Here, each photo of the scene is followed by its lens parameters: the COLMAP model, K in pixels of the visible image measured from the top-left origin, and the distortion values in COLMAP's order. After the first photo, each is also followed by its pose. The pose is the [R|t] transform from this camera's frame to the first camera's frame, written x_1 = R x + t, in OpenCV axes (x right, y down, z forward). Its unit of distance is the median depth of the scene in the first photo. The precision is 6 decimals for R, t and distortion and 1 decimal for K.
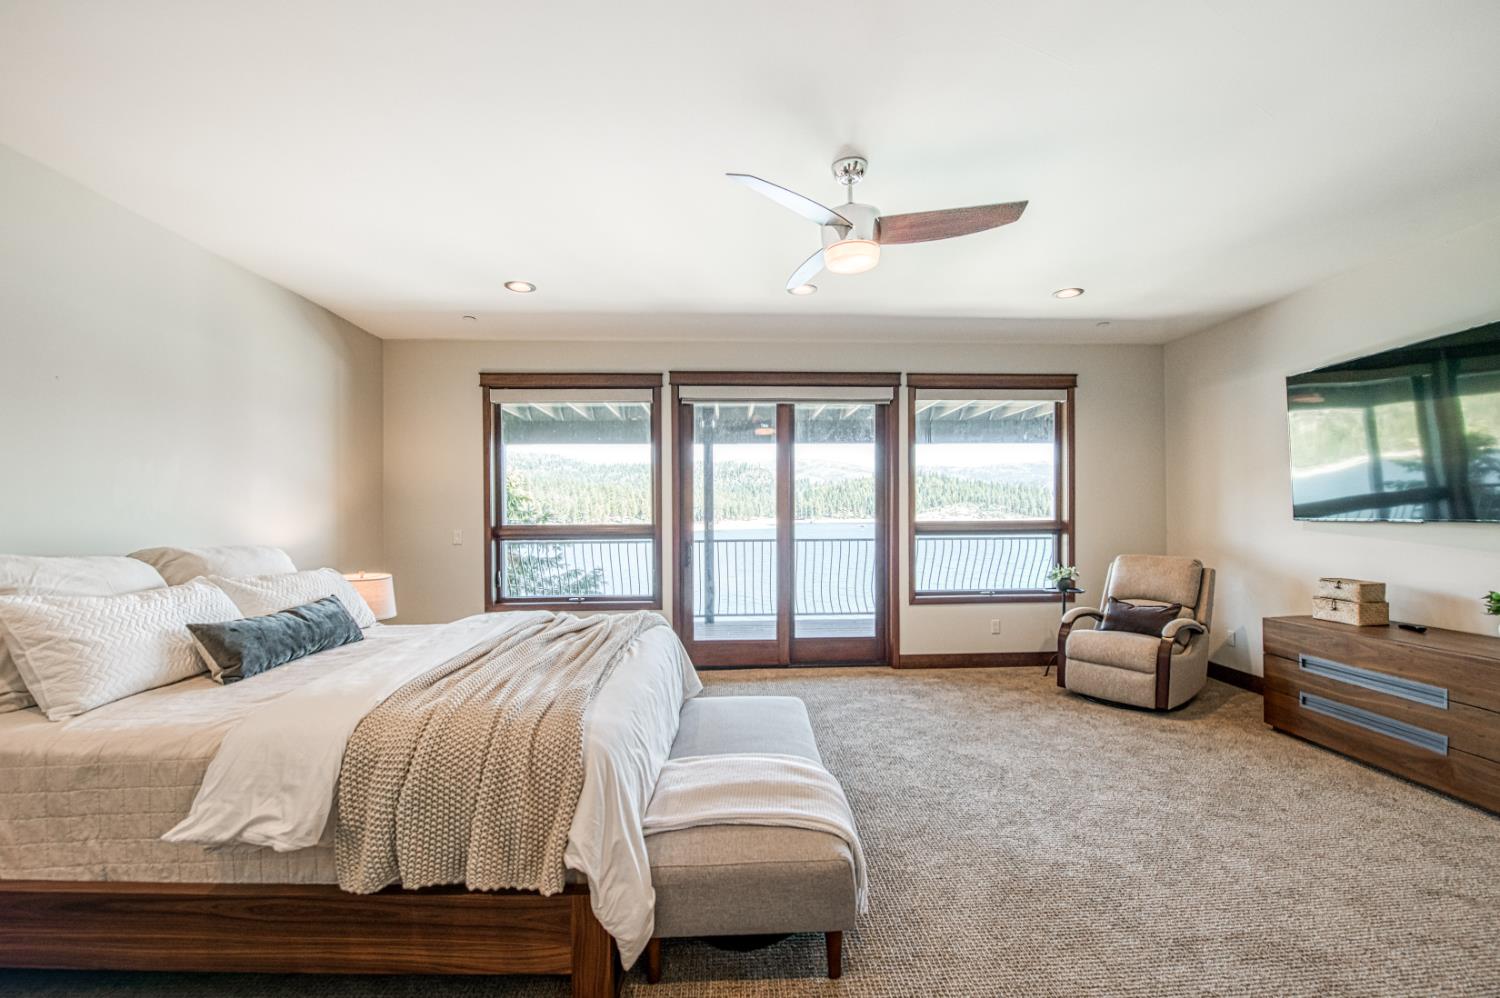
lens RADIAL K [[598.7, 0, 742.1], [0, 598.7, 505.0], [0, 0, 1]] dist [-0.001812, -0.000098]
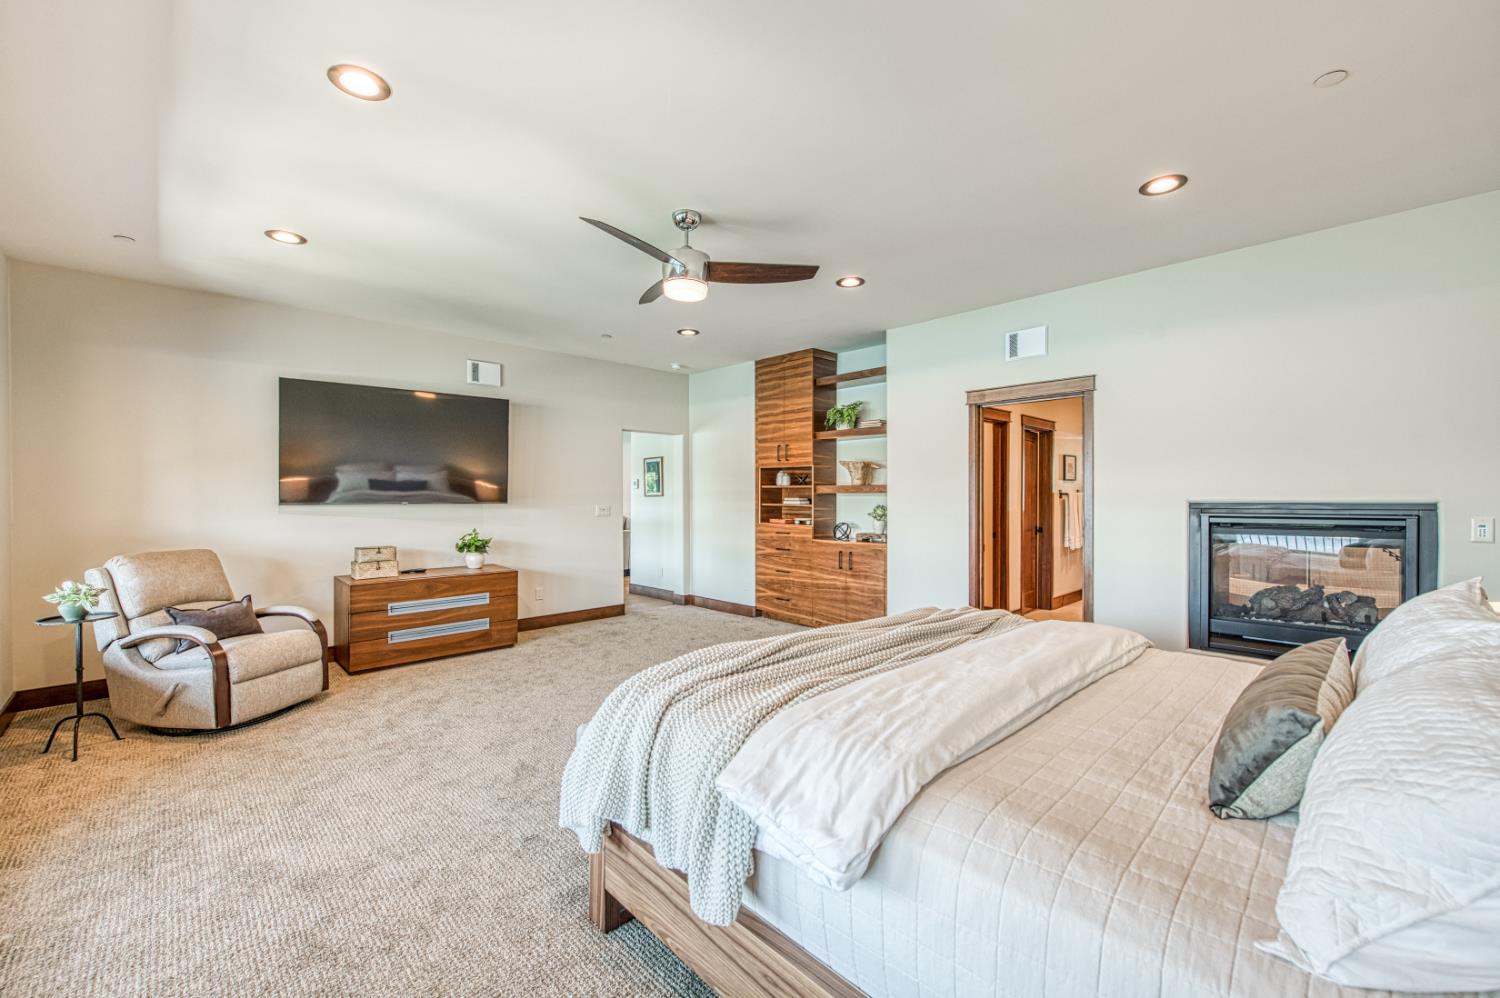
lens RADIAL K [[598.7, 0, 742.1], [0, 598.7, 505.0], [0, 0, 1]] dist [-0.001812, -0.000098]
pose [[-0.652019, -0.000850, 0.758202, -0.585660], [-0.006232, 0.999972, -0.004238, 0.027520], [-0.758177, -0.007489, -0.652006, 1.245505]]
